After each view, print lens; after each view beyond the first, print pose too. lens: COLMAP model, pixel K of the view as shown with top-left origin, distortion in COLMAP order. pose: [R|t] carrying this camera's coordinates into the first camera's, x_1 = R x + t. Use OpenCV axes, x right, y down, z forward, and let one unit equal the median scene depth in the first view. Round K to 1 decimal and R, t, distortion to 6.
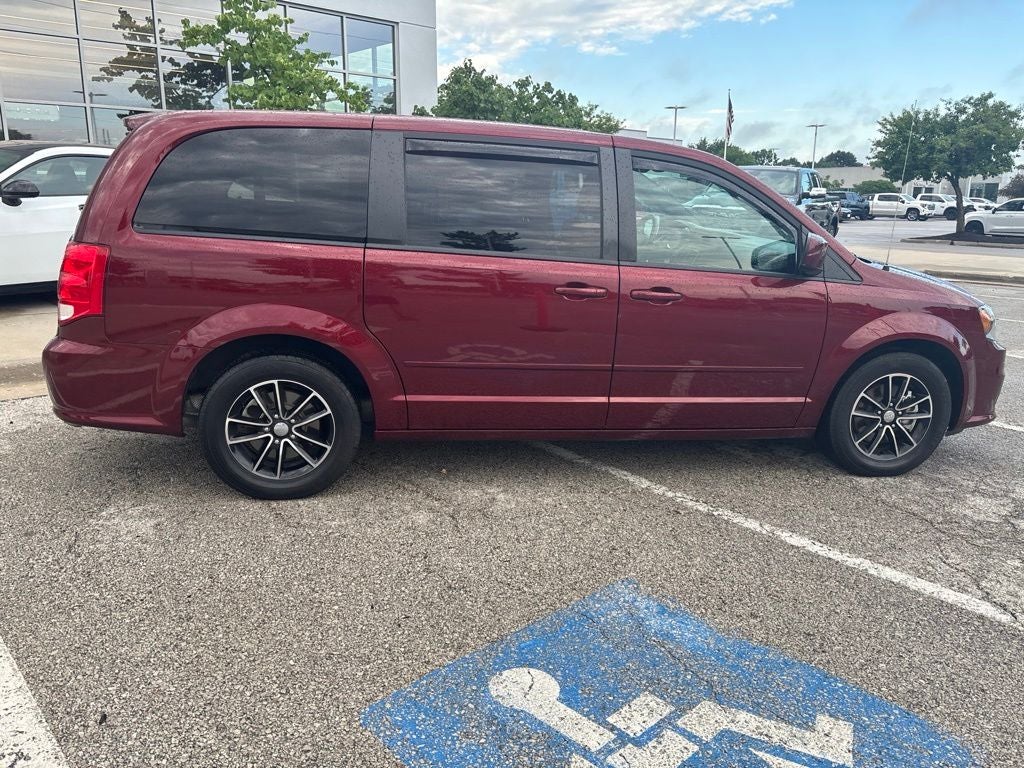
lens RADIAL K [[772.6, 0, 509.7], [0, 772.6, 379.0], [0, 0, 1]] dist [0.053335, -0.063865]
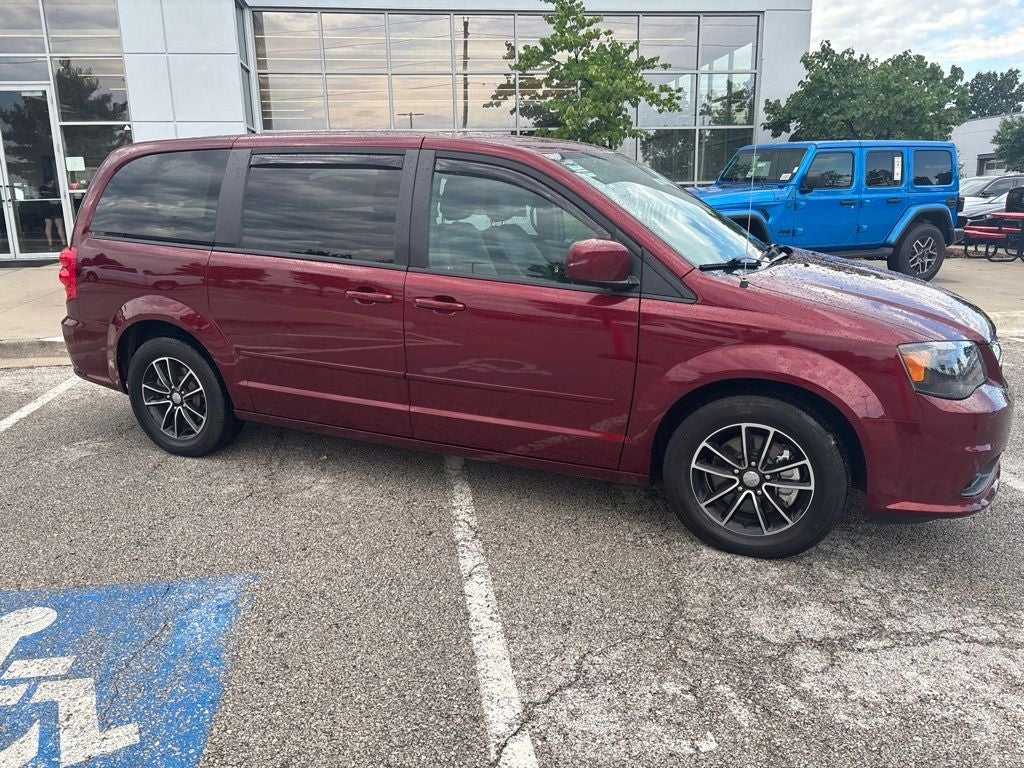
lens RADIAL K [[772.6, 0, 509.5], [0, 772.6, 391.1], [0, 0, 1]] dist [0.053335, -0.063865]
pose [[0.821786, 0.108804, -0.559312, 0.809693], [-0.102835, 0.993801, 0.042233, -0.051508], [0.560440, 0.022811, 0.827881, 0.270214]]
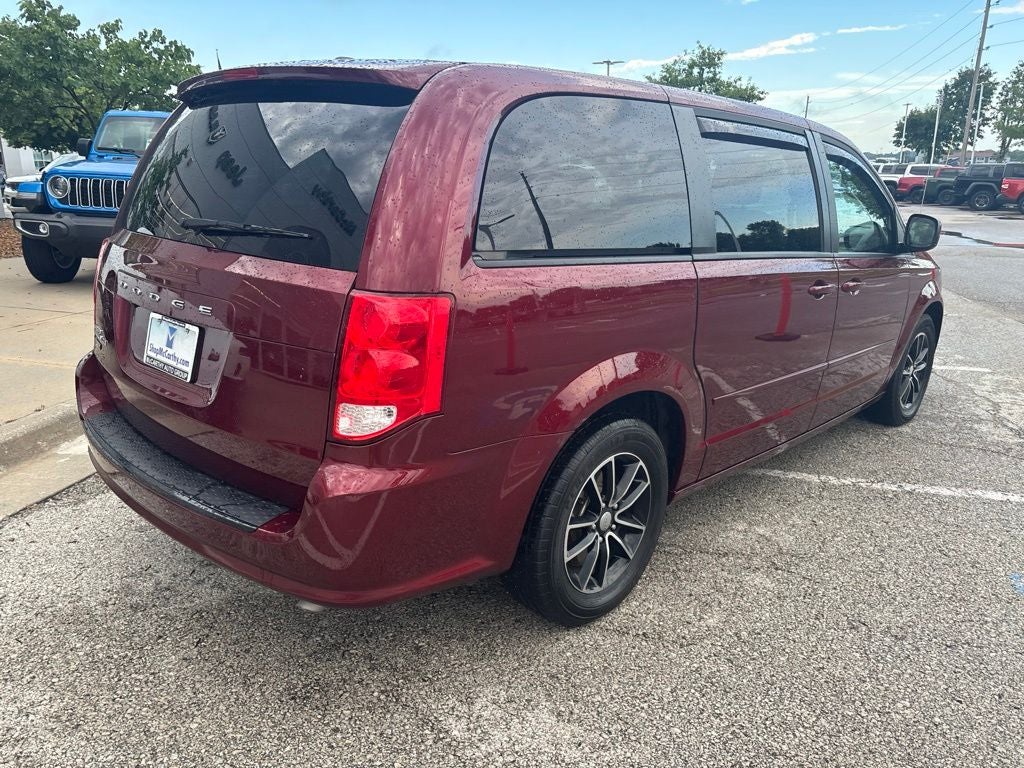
lens RADIAL K [[772.6, 0, 513.5], [0, 772.6, 384.9], [0, 0, 1]] dist [0.053335, -0.063865]
pose [[0.807264, -0.166785, 0.566134, -0.736148], [0.140079, 0.985975, 0.090729, -0.135186], [-0.573326, 0.006061, 0.819305, 0.448562]]
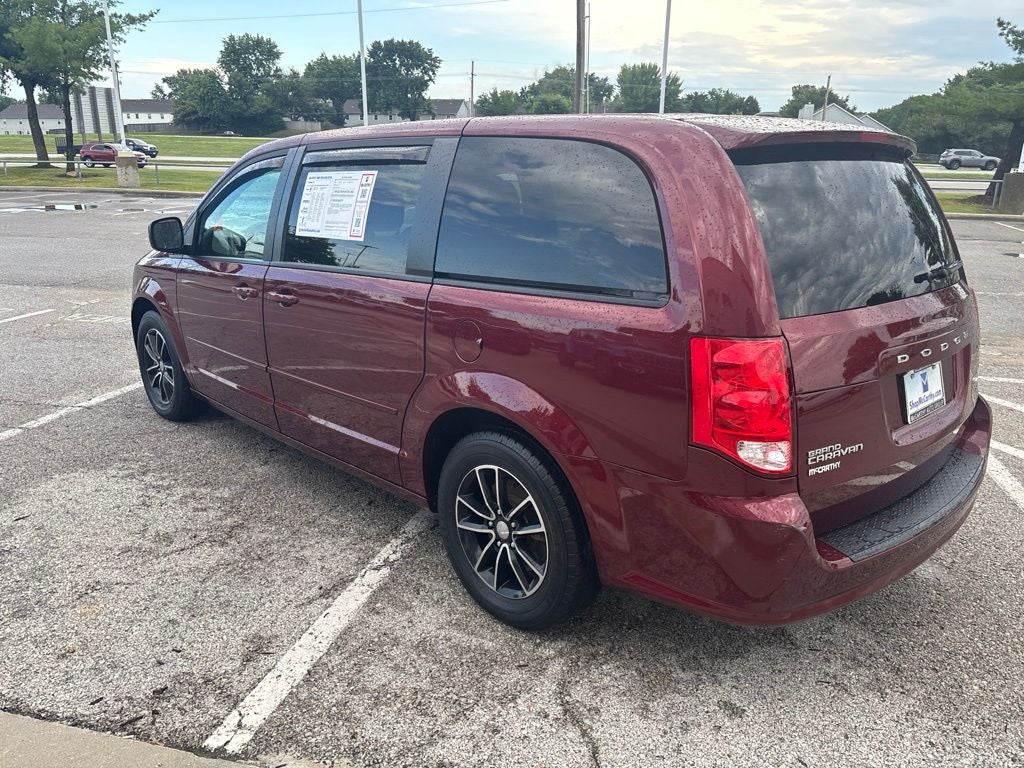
lens RADIAL K [[772.6, 0, 509.5], [0, 772.6, 386.0], [0, 0, 1]] dist [0.053335, -0.063865]
pose [[-0.539215, -0.272170, 0.796976, -0.948410], [0.173549, 0.890115, 0.421397, -0.505794], [-0.824092, 0.365538, -0.432728, 1.729512]]
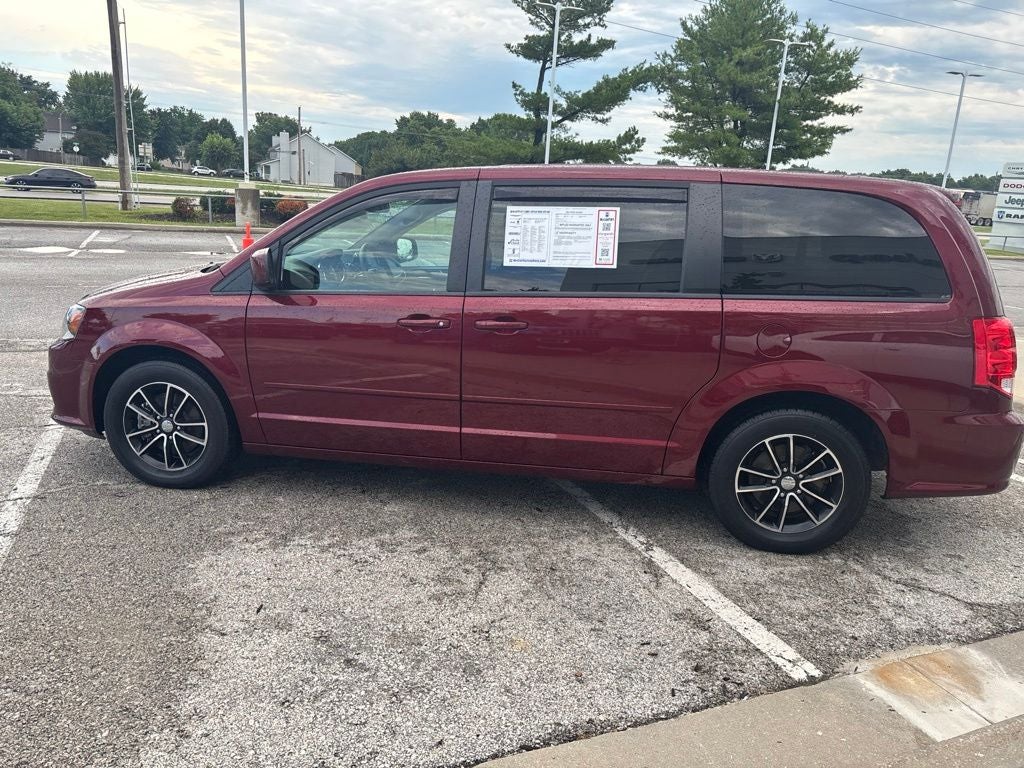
lens RADIAL K [[772.6, 0, 508.9], [0, 772.6, 385.0], [0, 0, 1]] dist [0.053335, -0.063865]
pose [[-0.933161, -0.155355, 0.324153, -0.352467], [0.010194, 0.889981, 0.455883, -0.632232], [-0.359314, 0.428717, -0.828912, 2.357762]]
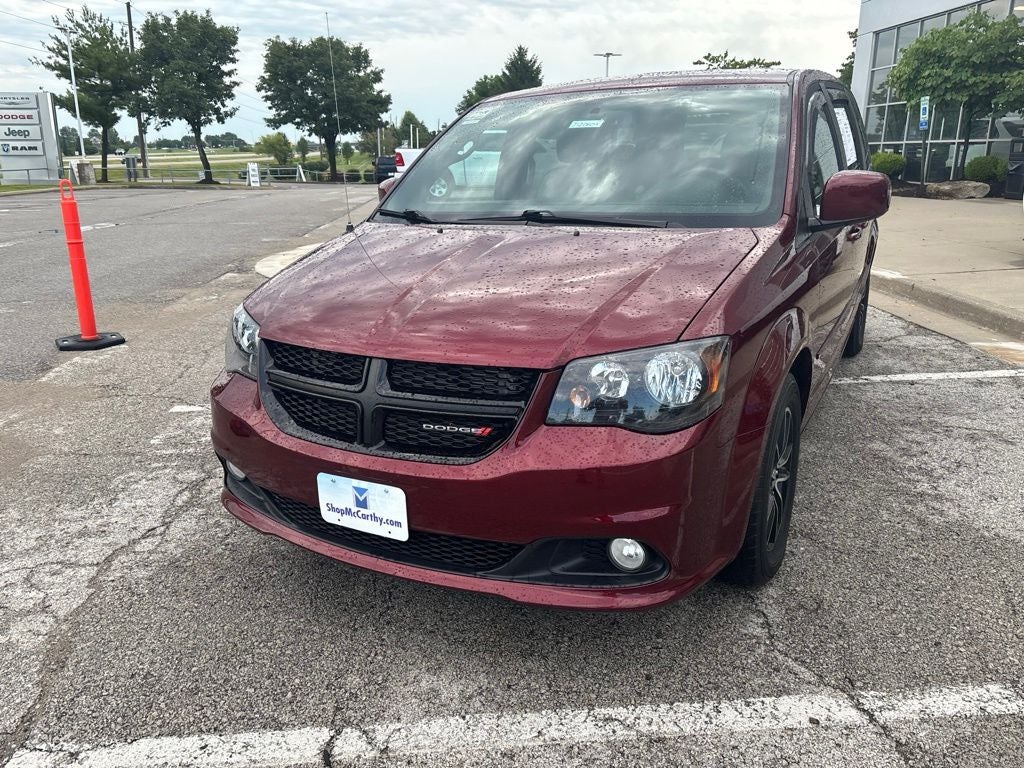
lens RADIAL K [[772.6, 0, 507.5], [0, 772.6, 385.6], [0, 0, 1]] dist [0.053335, -0.063865]
pose [[-0.631055, 0.209468, -0.746923, 1.127979], [-0.184097, 0.894907, 0.406508, -0.392194], [0.753577, 0.394035, -0.526173, 1.787020]]
